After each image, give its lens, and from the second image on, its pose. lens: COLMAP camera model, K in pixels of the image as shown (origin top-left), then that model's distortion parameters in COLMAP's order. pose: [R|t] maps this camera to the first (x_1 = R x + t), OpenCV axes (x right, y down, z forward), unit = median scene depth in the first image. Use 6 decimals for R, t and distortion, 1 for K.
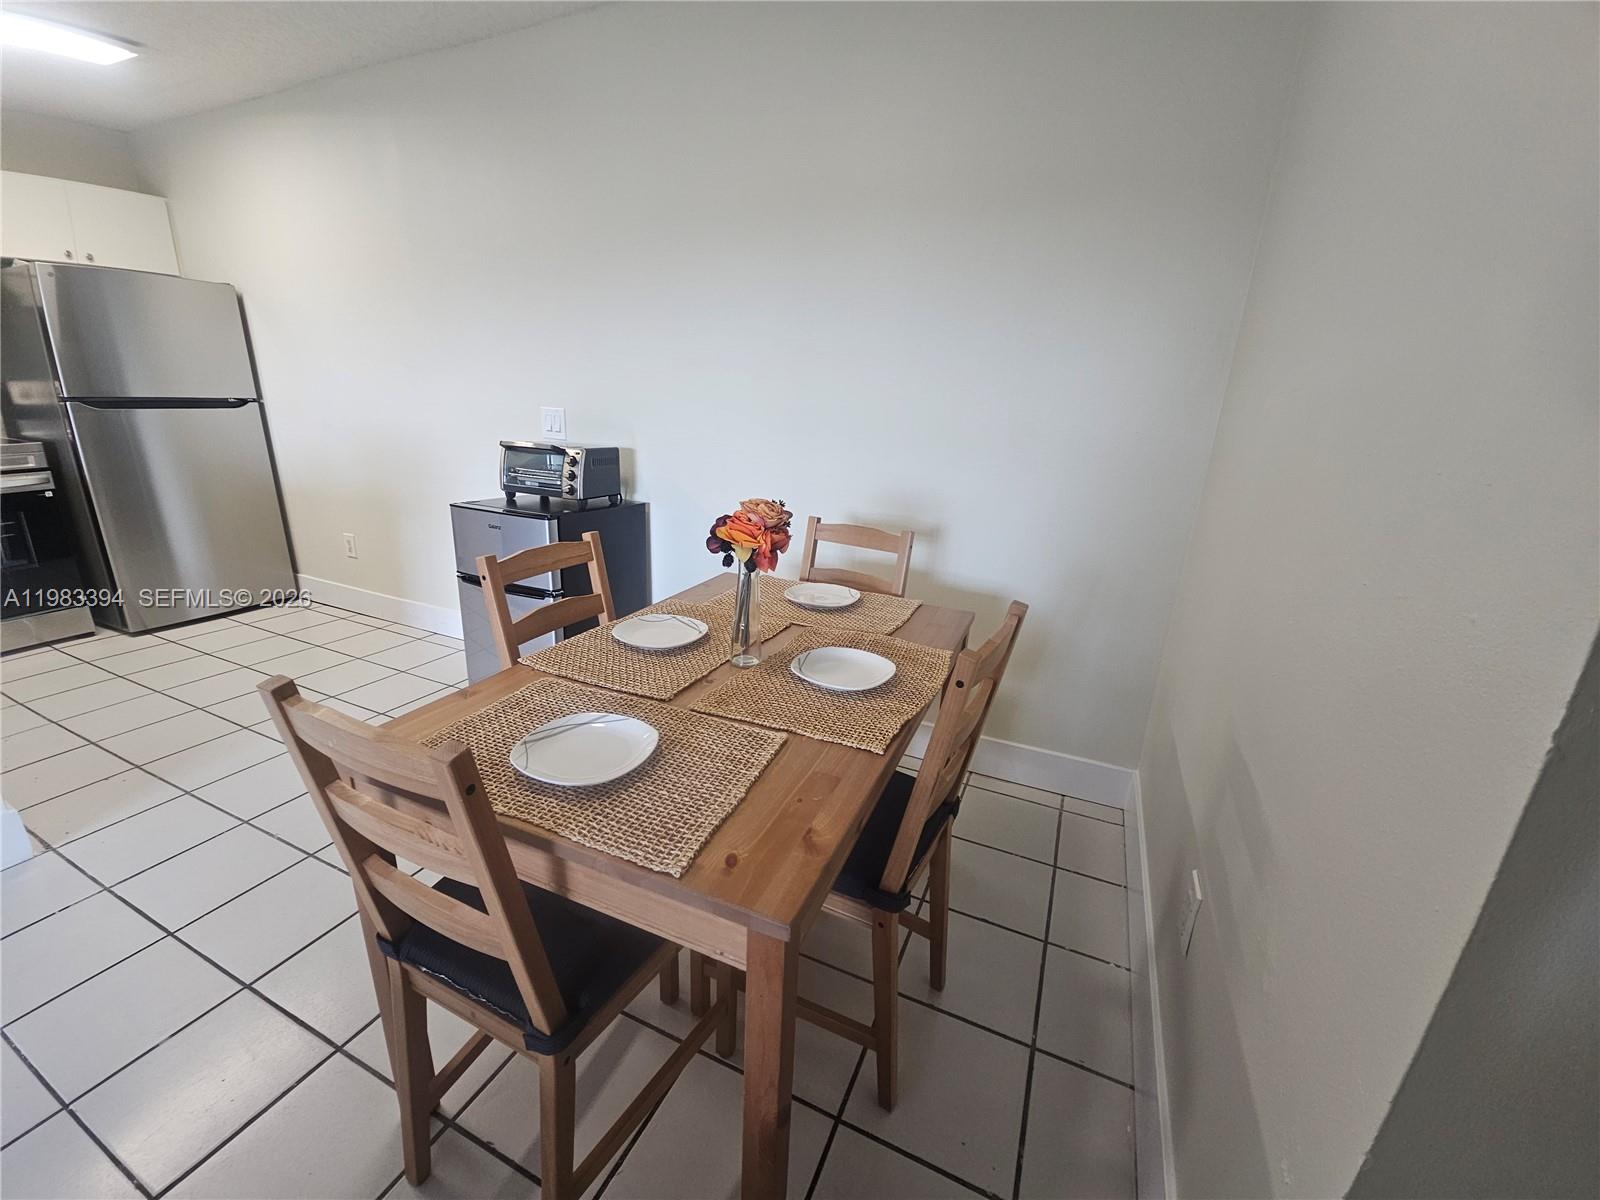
lens RADIAL K [[649.0, 0, 794.9], [0, 649.0, 605.8], [0, 0, 1]] dist [0.018564, -0.012588]
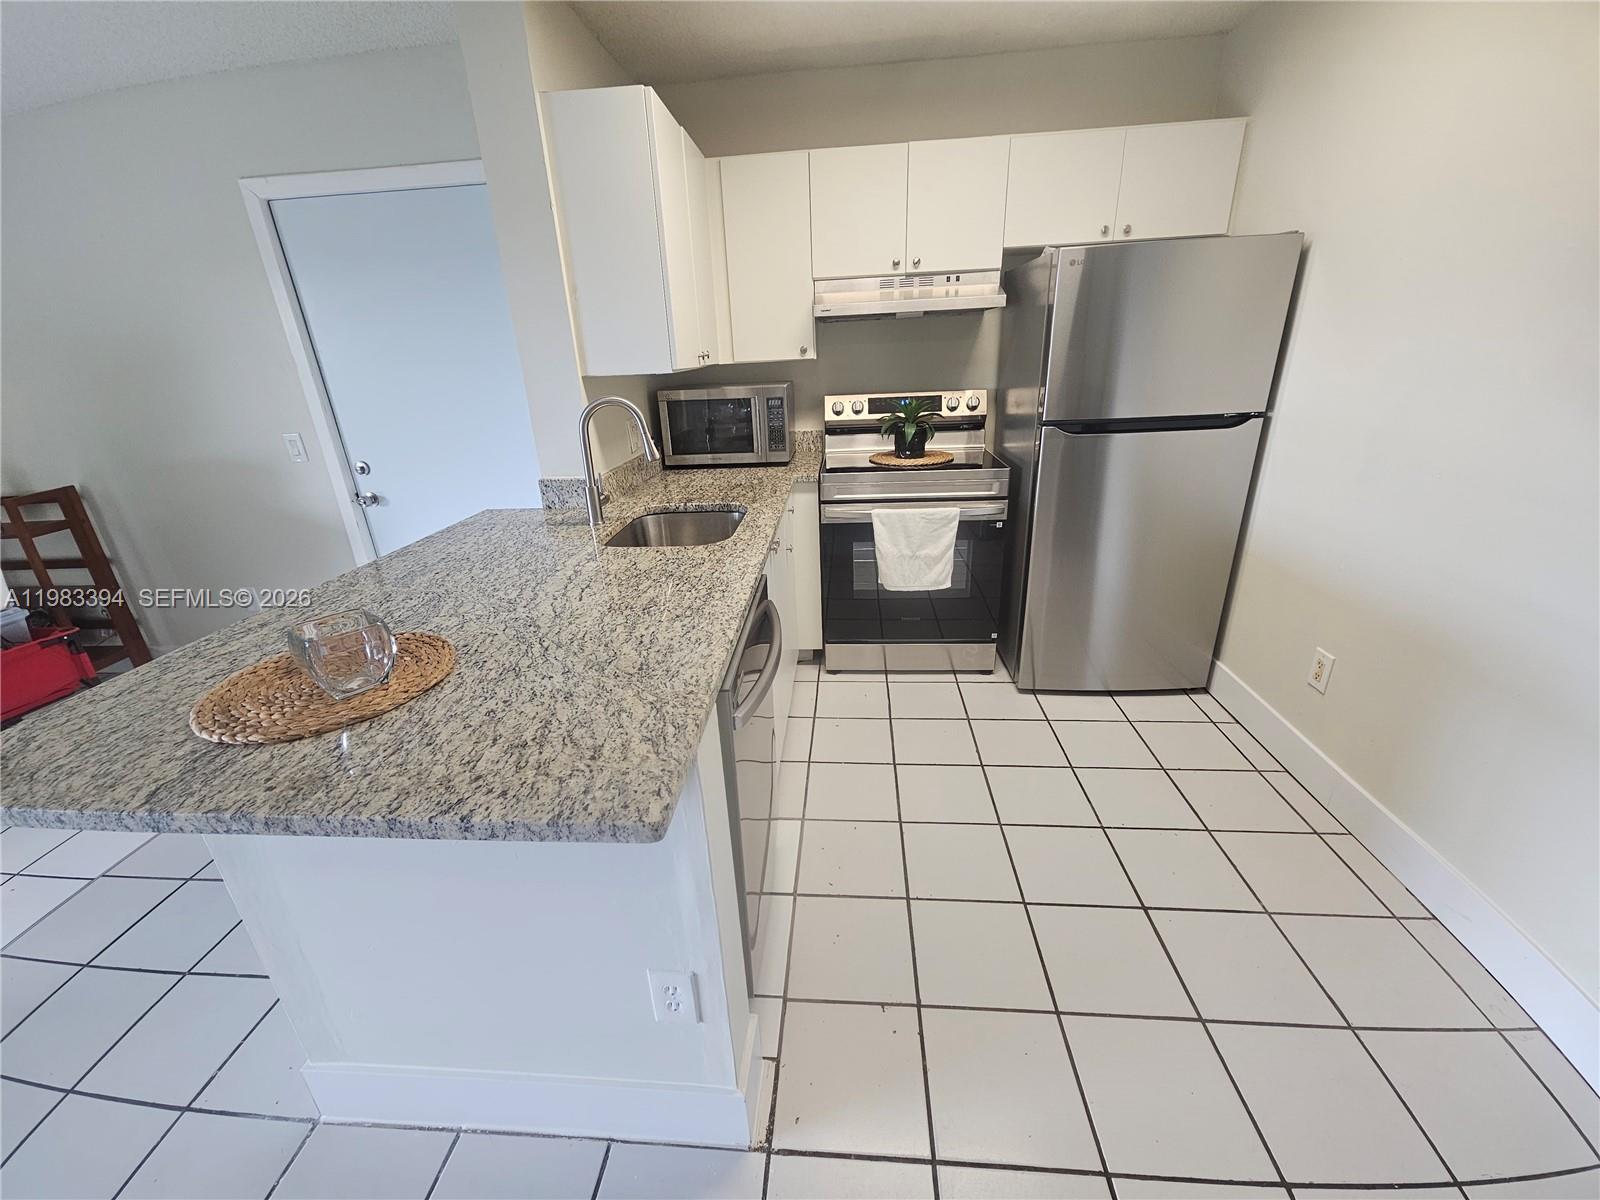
lens RADIAL K [[651.7, 0, 797.3], [0, 651.7, 606.0], [0, 0, 1]] dist [0.017047, -0.013665]
pose [[0.343912, 0.300025, -0.889781, -0.659319], [-0.229675, 0.945676, 0.230099, -0.339707], [0.910480, 0.125227, 0.394138, 0.655607]]
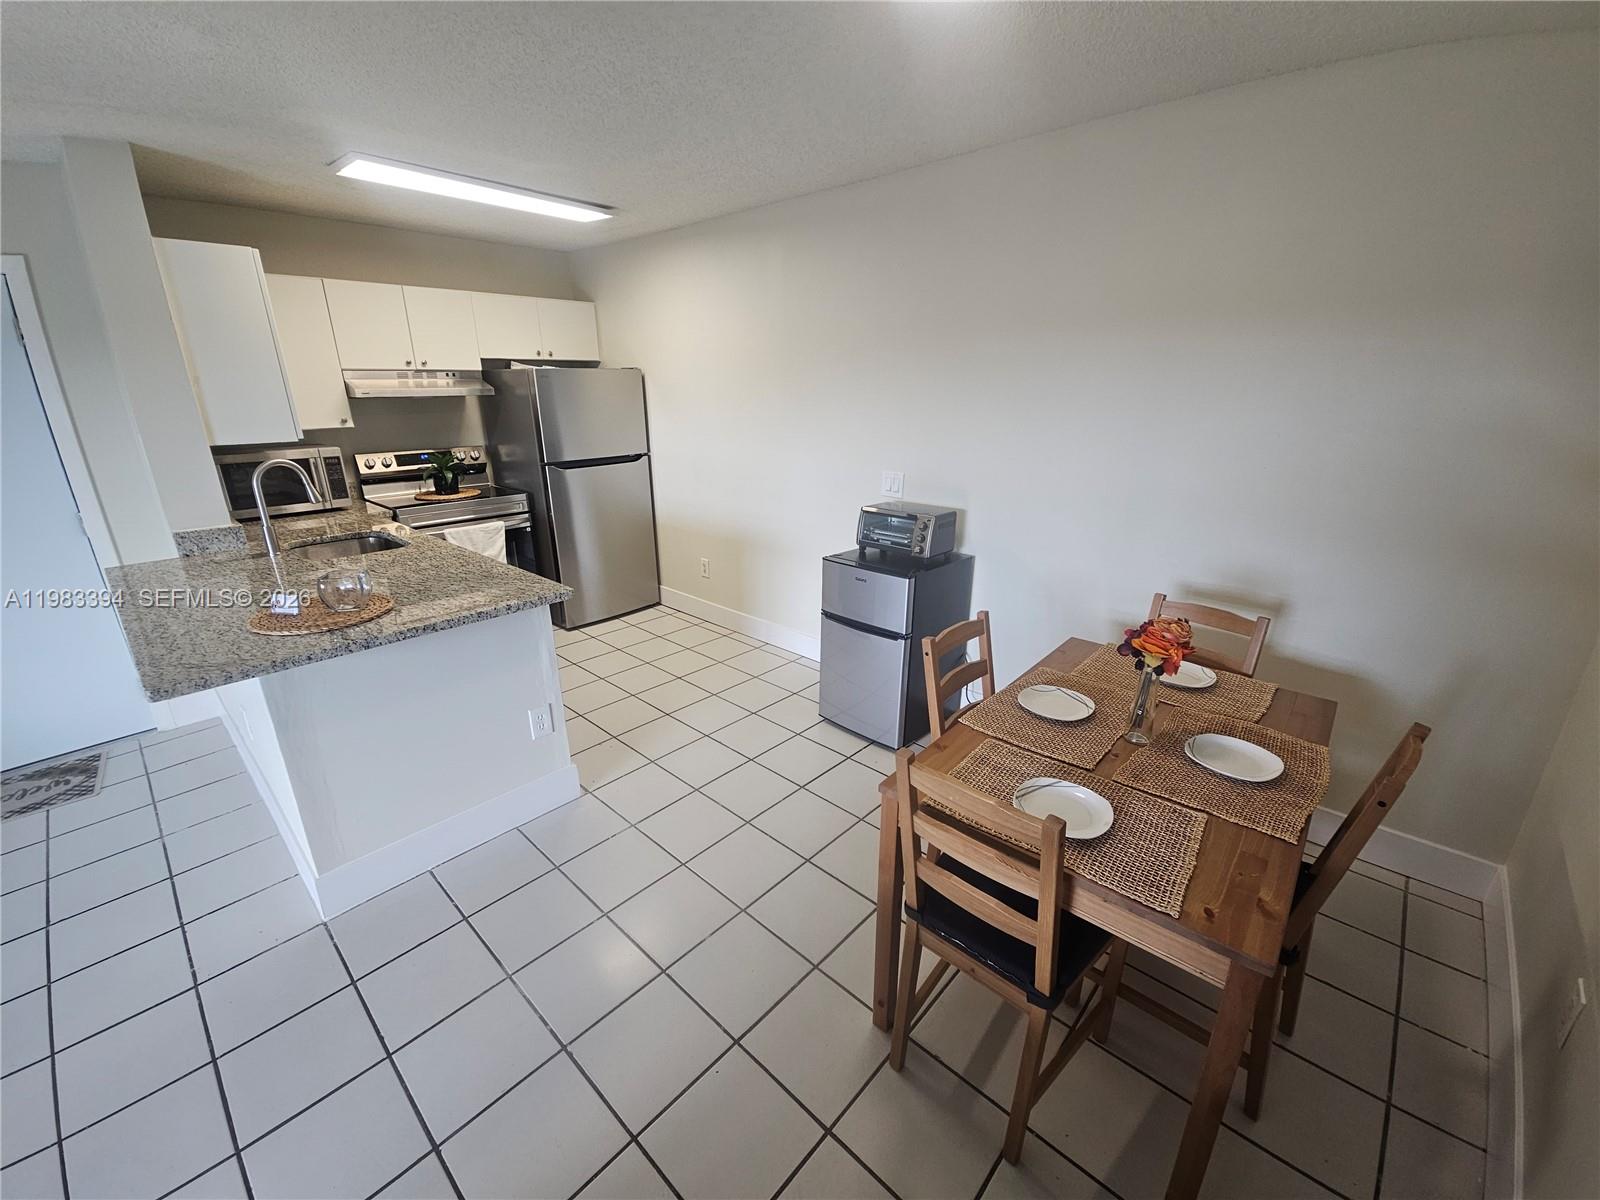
lens RADIAL K [[651.7, 0, 797.3], [0, 651.7, 606.0], [0, 0, 1]] dist [0.017047, -0.013665]
pose [[0.950008, 0.059257, -0.306552, -0.233685], [-0.053679, 0.998204, 0.026602, -0.120649], [0.307578, -0.008817, 0.951482, -0.287171]]
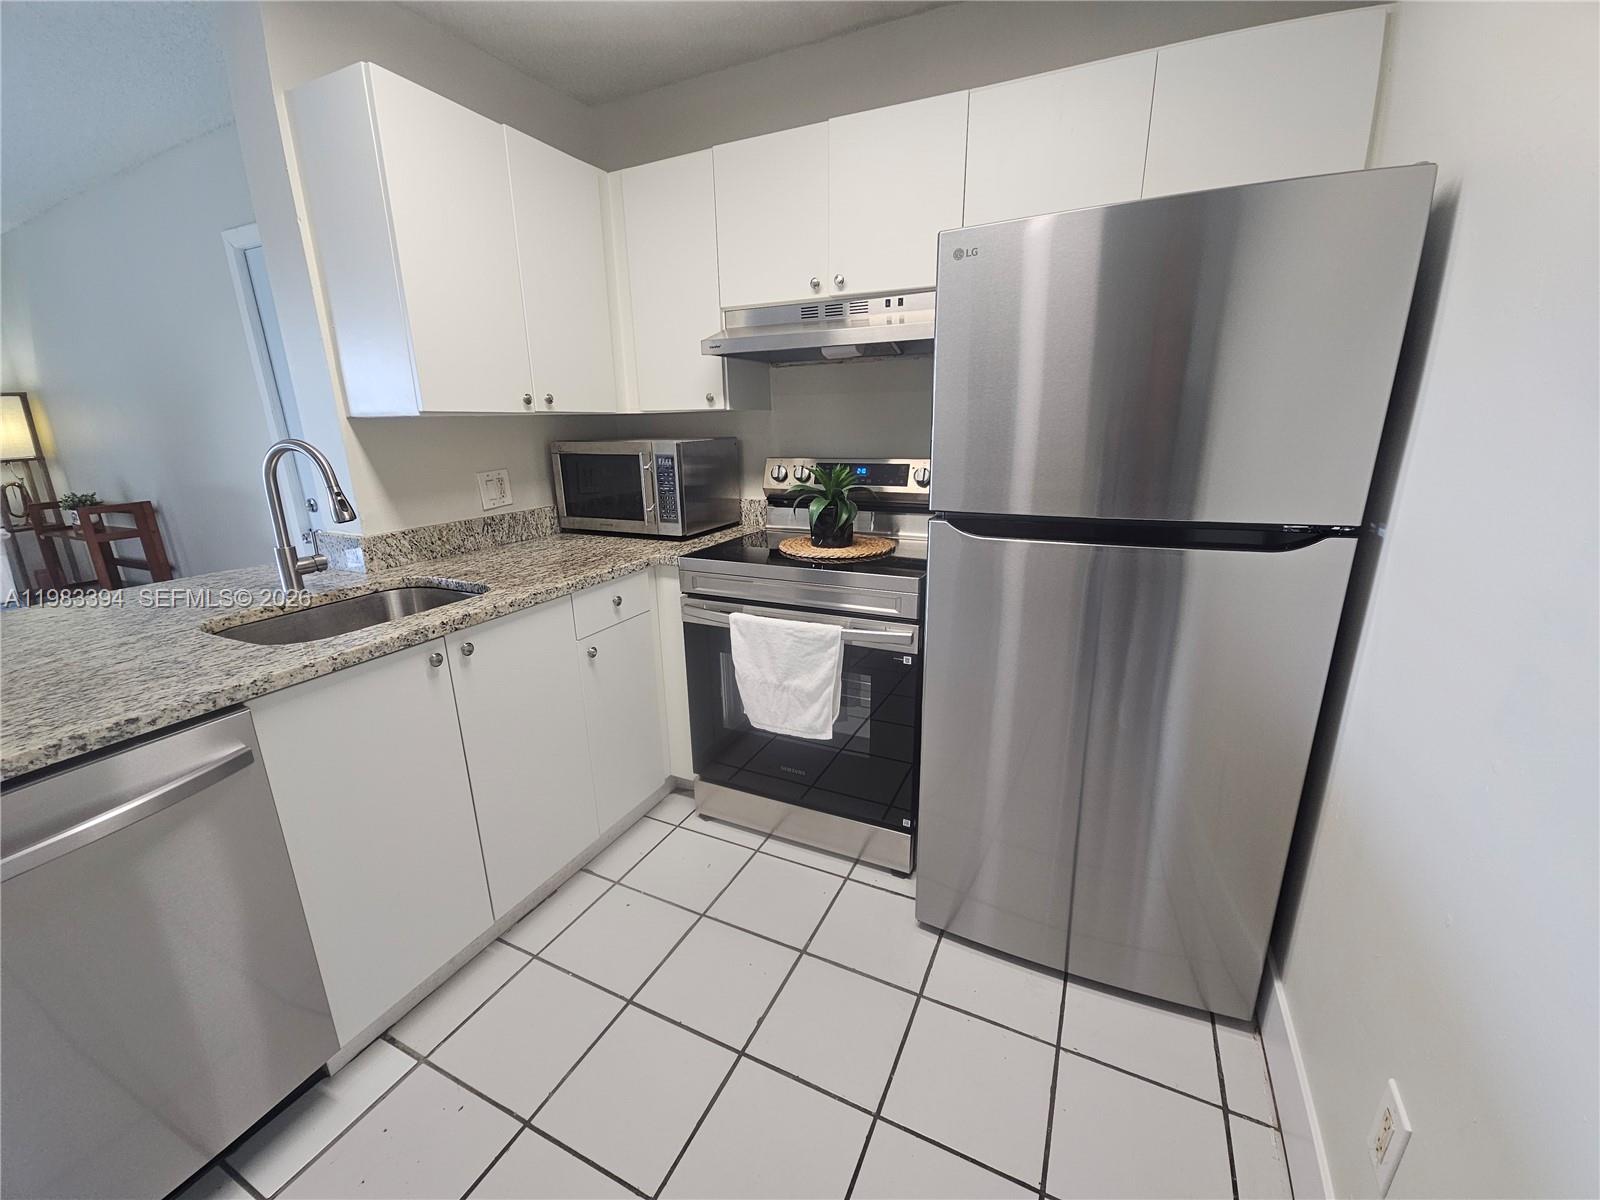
lens RADIAL K [[651.7, 0, 797.3], [0, 651.7, 606.0], [0, 0, 1]] dist [0.017047, -0.013665]
pose [[-0.018149, 0.242671, -0.969939, -0.950107], [-0.284577, 0.928721, 0.237683, -0.534521], [0.958481, 0.280336, 0.052203, 1.396019]]
